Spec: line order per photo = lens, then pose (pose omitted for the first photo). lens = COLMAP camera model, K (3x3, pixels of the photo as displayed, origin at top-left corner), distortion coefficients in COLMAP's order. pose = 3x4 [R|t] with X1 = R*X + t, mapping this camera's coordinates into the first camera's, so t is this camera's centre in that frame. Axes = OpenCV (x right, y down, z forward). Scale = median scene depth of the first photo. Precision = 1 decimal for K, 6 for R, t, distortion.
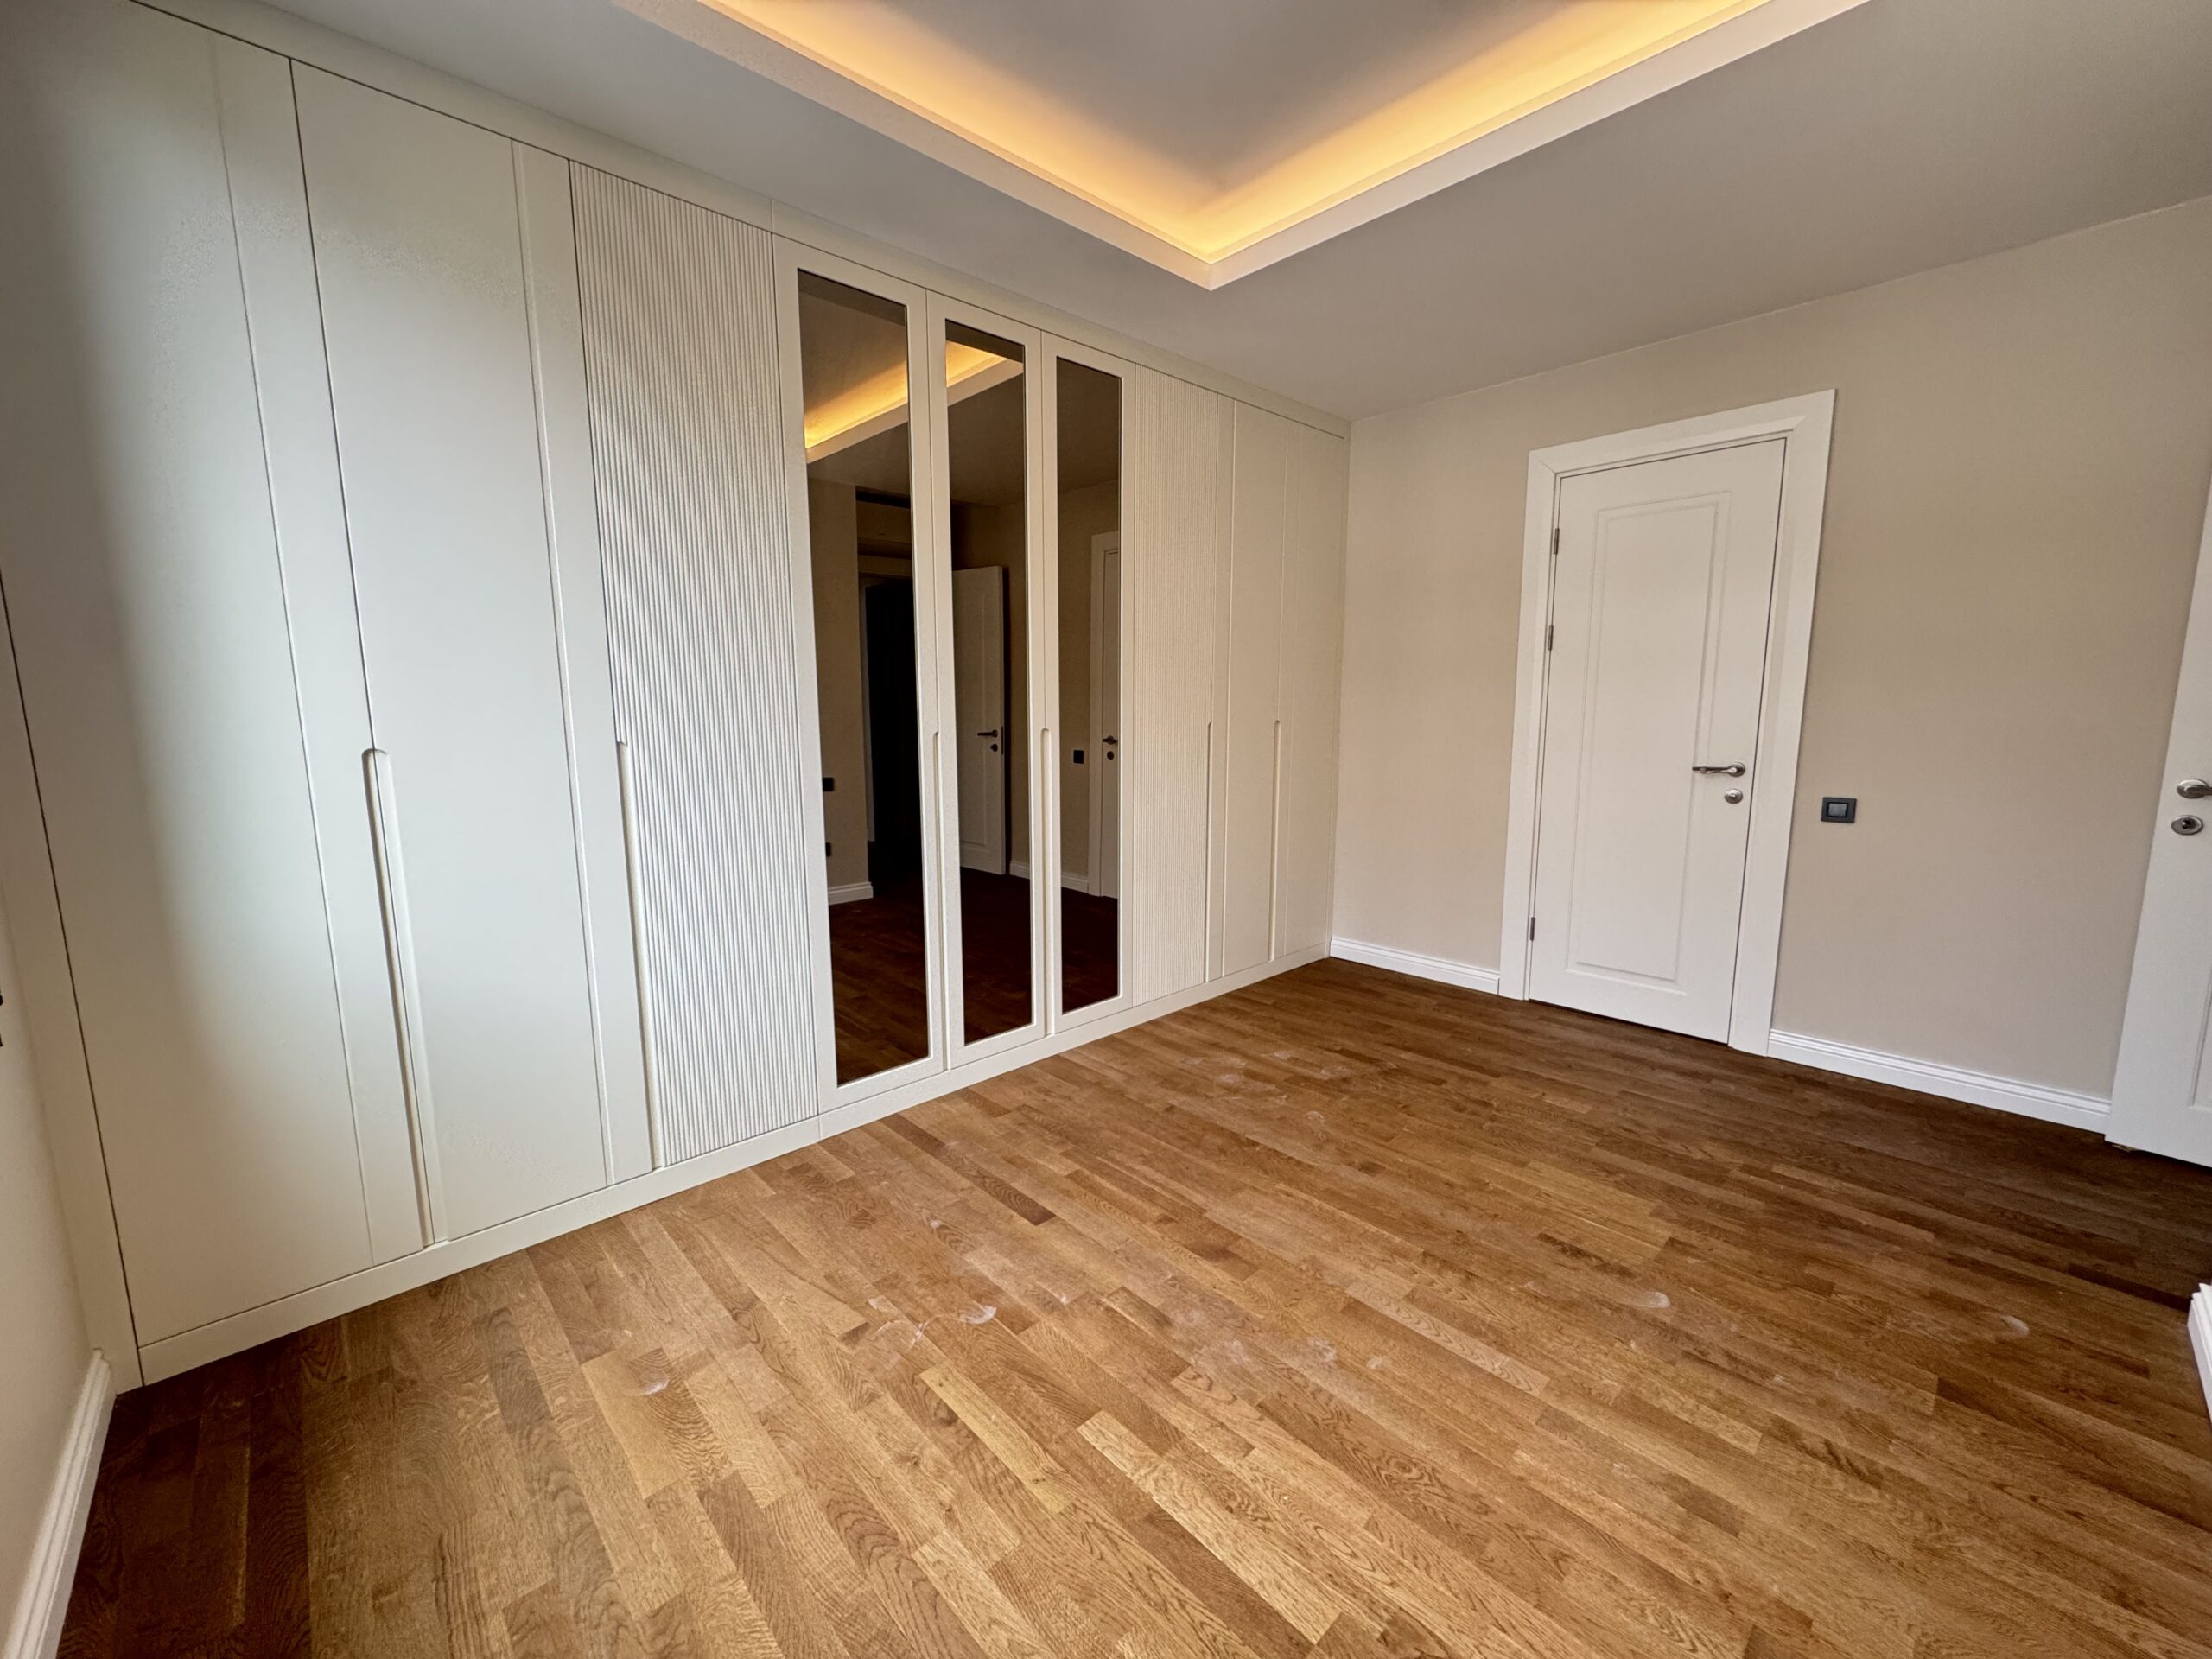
lens RADIAL K [[881.2, 0, 1103.4], [0, 881.2, 829.3], [0, 0, 1]] dist [-0.001398, 0.000889]
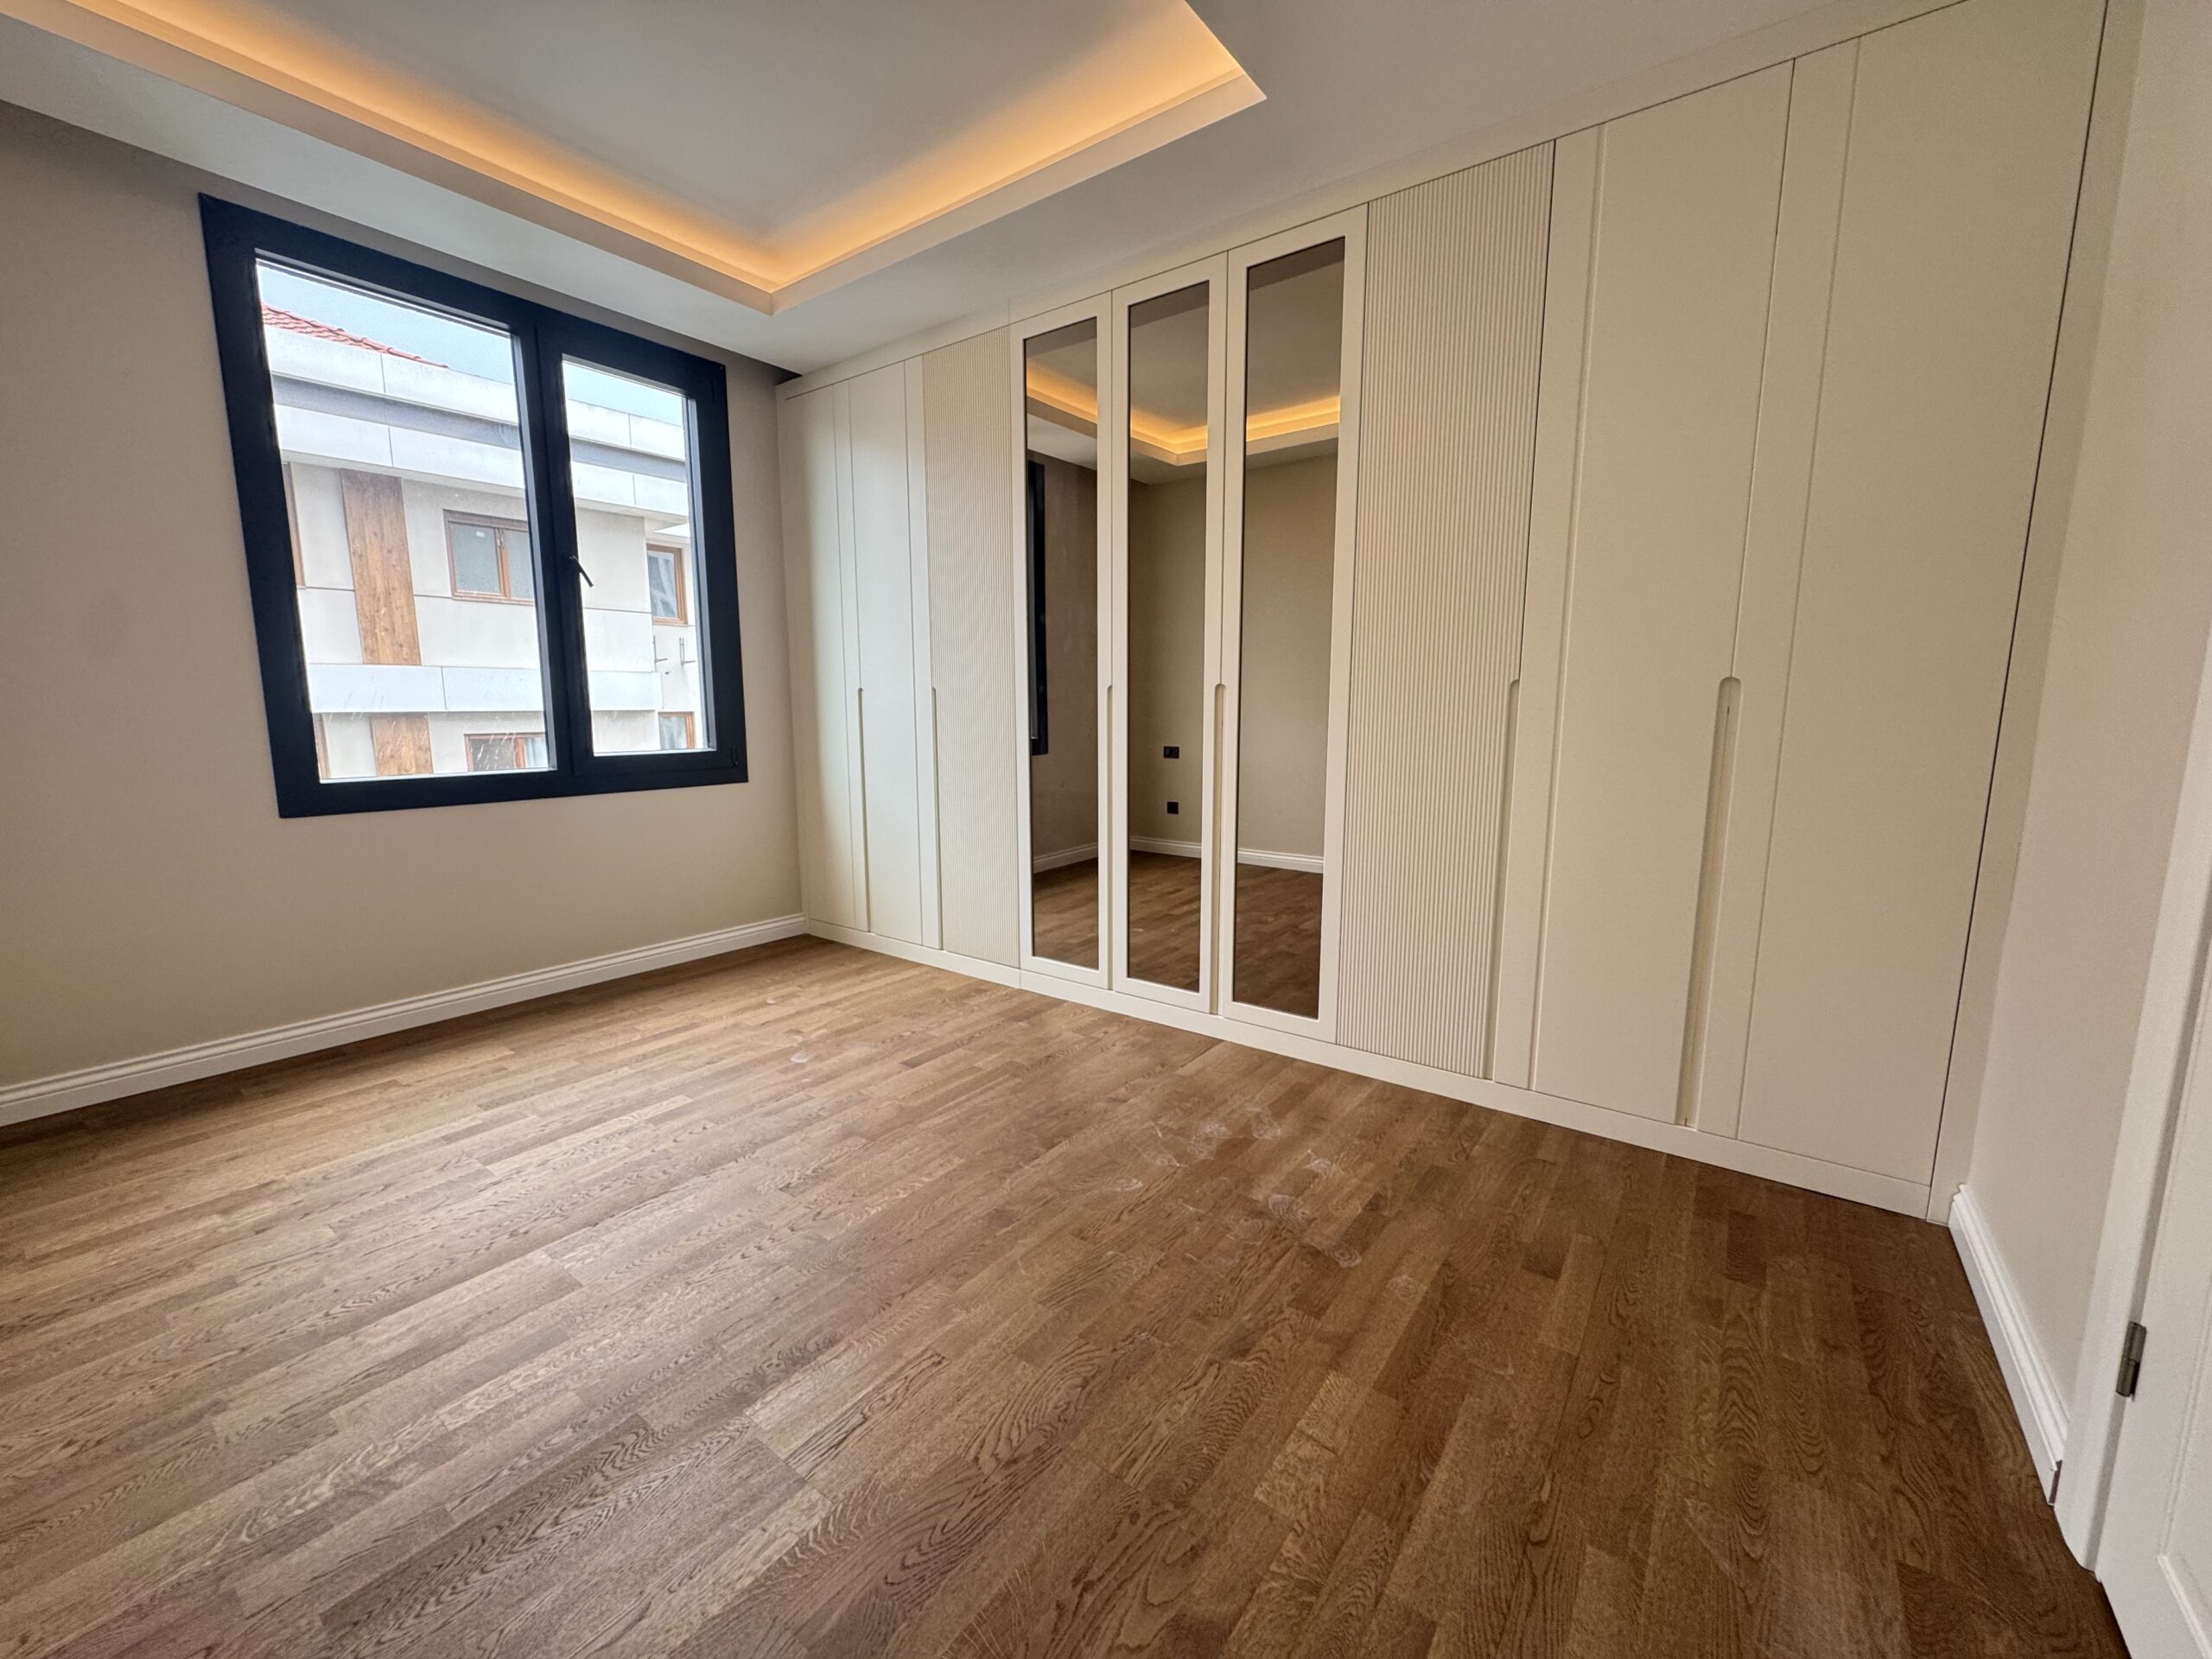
lens RADIAL K [[869.4, 0, 1092.9], [0, 869.4, 827.8], [0, 0, 1]] dist [0.000584, 0.000267]
pose [[0.179974, 0.147984, -0.972476, 0.914025], [-0.143253, 0.982022, 0.122925, -0.065974], [0.973184, 0.117187, 0.197938, 0.776254]]
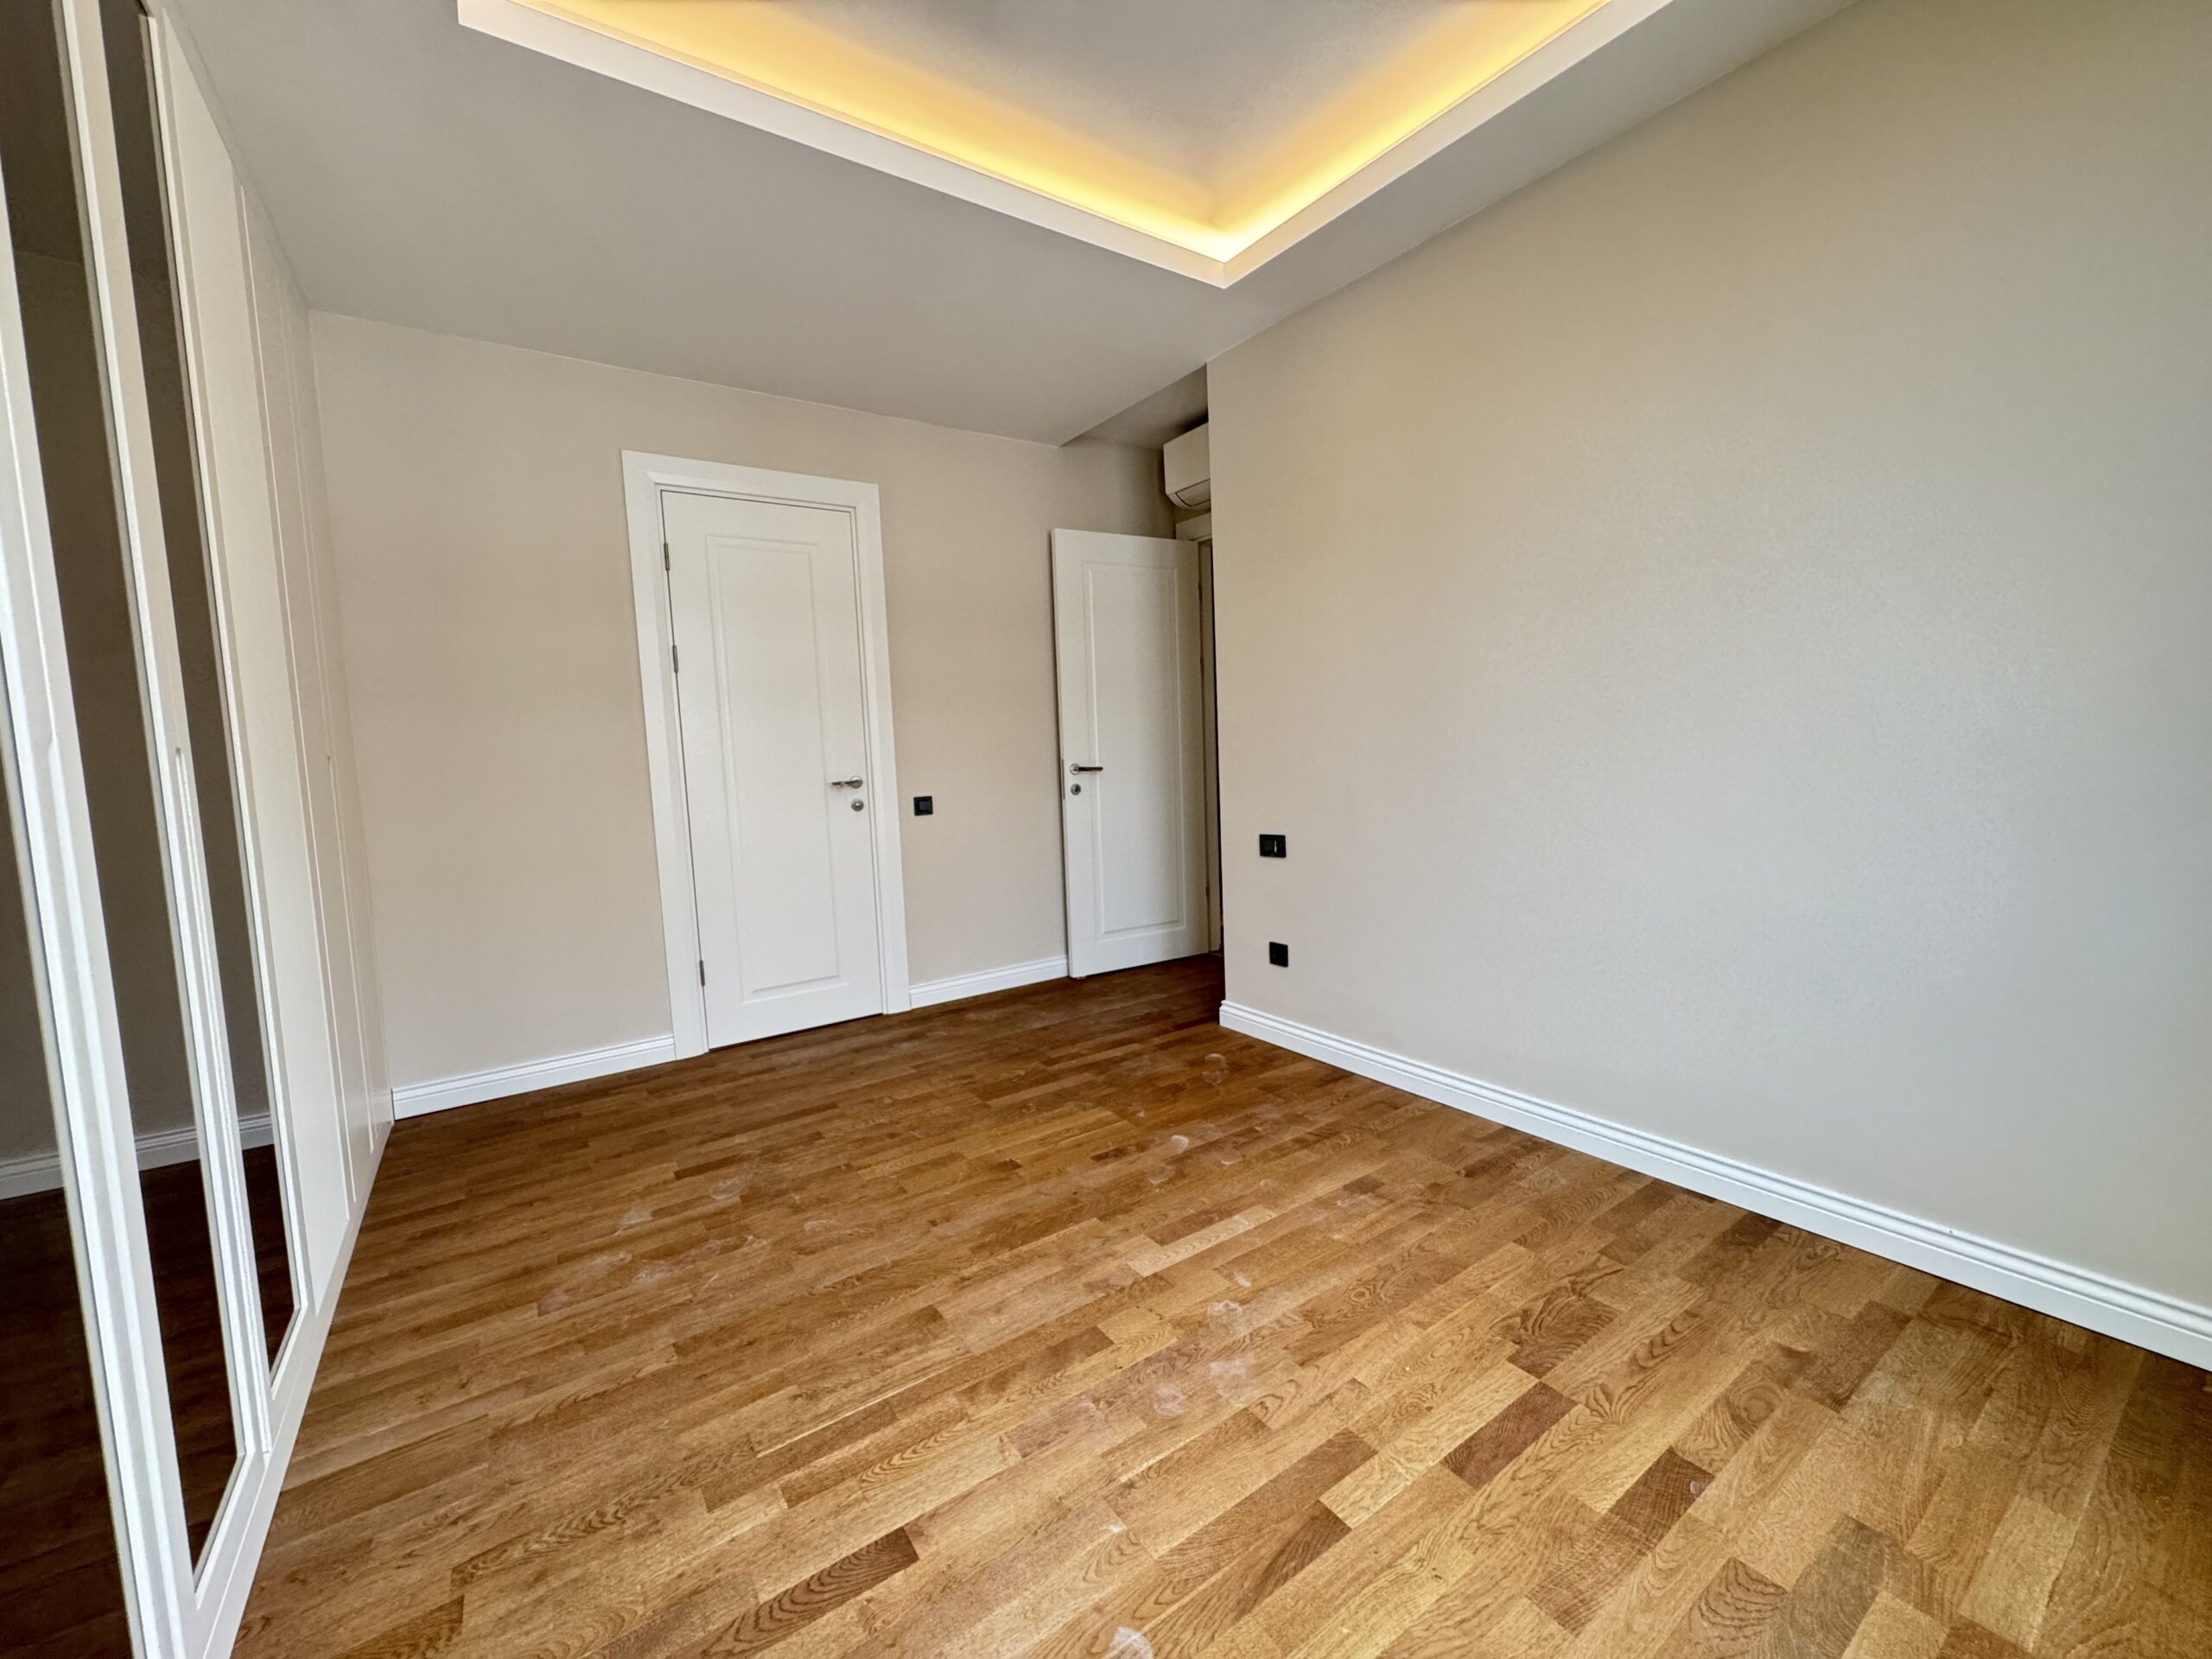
lens RADIAL K [[881.2, 0, 1103.4], [0, 881.2, 829.3], [0, 0, 1]] dist [-0.001398, 0.000889]
pose [[0.148580, -0.093187, 0.984500, -0.459361], [0.177841, 0.981837, 0.066095, -0.028255], [-0.972778, 0.165264, 0.162454, 0.560351]]
